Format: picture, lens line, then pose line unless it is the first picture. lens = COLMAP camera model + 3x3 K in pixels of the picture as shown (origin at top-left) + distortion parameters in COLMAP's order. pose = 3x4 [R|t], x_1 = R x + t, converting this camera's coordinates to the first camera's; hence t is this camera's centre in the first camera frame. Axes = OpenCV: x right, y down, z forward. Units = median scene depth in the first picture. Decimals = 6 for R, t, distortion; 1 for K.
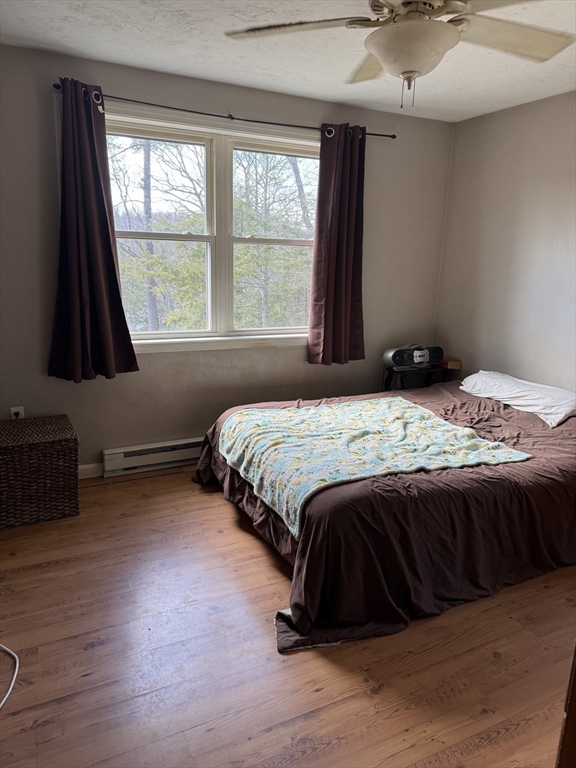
lens RADIAL K [[536.8, 0, 291.2], [0, 536.8, 384.8], [0, 0, 1]] dist [0.058321, -0.065546]
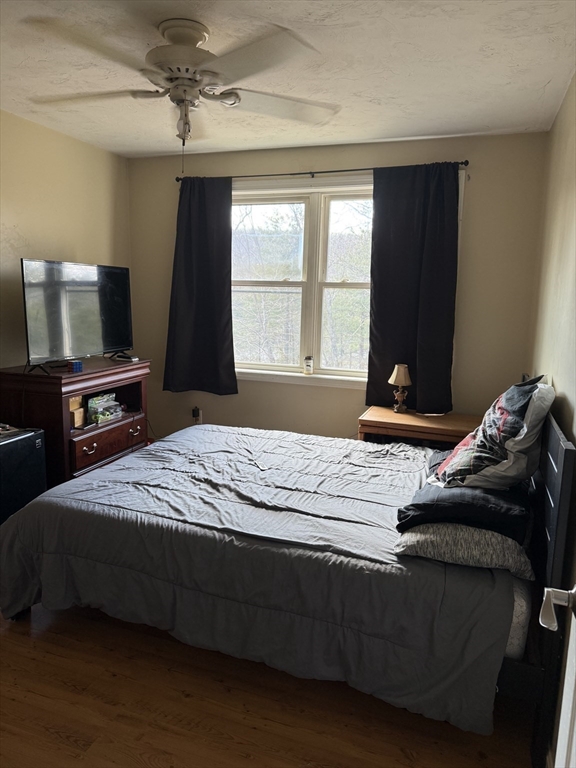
lens RADIAL K [[536.8, 0, 291.2], [0, 536.8, 384.8], [0, 0, 1]] dist [0.058321, -0.065546]
pose [[0.698985, 0.099964, -0.708115, 0.656315], [-0.161178, 0.986727, -0.019804, -0.041045], [0.696737, 0.127975, 0.705819, 0.235237]]
